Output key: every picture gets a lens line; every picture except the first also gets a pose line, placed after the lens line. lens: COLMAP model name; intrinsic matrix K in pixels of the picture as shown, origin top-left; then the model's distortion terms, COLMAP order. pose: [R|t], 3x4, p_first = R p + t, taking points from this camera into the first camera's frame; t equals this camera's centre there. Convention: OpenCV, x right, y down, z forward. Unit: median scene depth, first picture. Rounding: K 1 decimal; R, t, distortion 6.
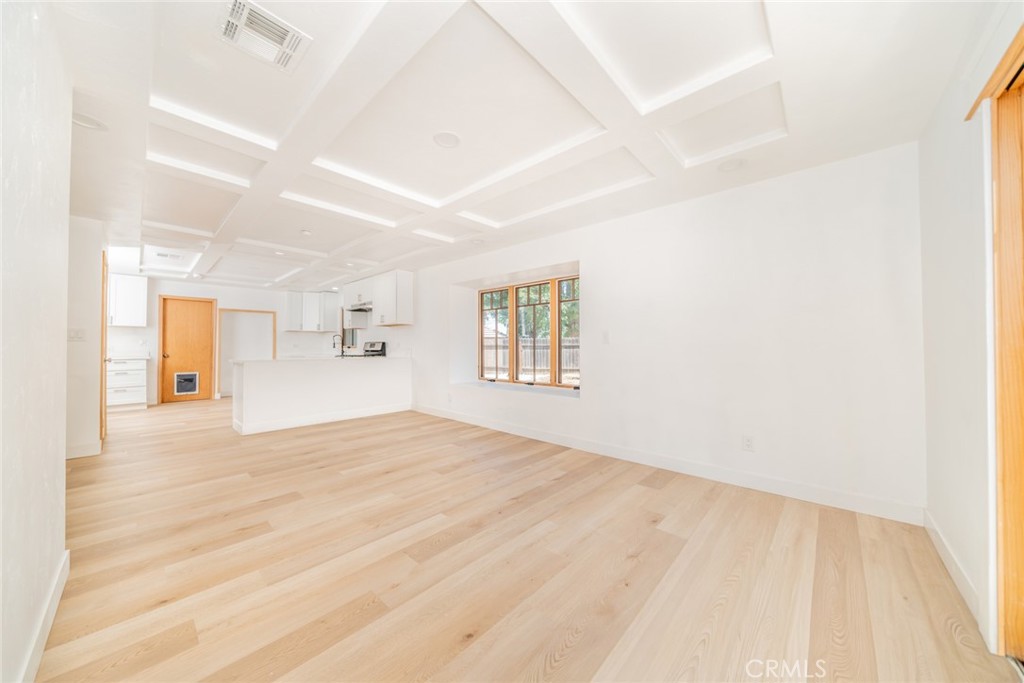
lens RADIAL K [[349.0, 0, 507.1], [0, 349.0, 343.5], [0, 0, 1]] dist [-0.007354, 0.000004]
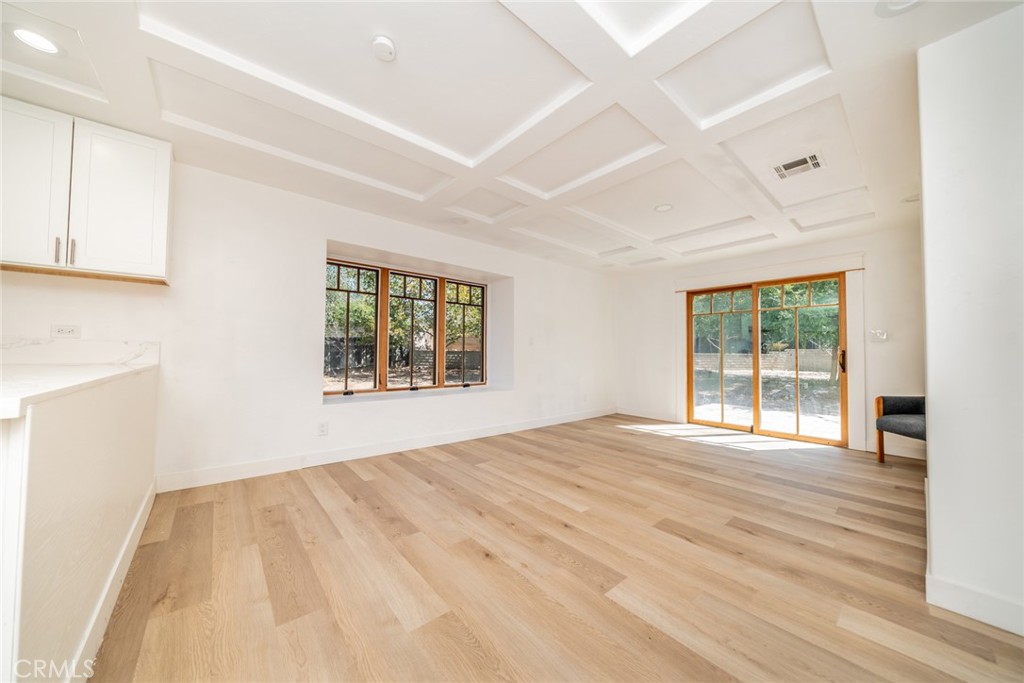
lens RADIAL K [[349.0, 0, 507.1], [0, 349.0, 343.5], [0, 0, 1]] dist [-0.007354, 0.000004]
pose [[0.122885, 0.027846, 0.992030, -1.272047], [-0.024553, 0.999386, -0.025011, 0.030645], [-0.992117, -0.021284, 0.123493, 1.089879]]
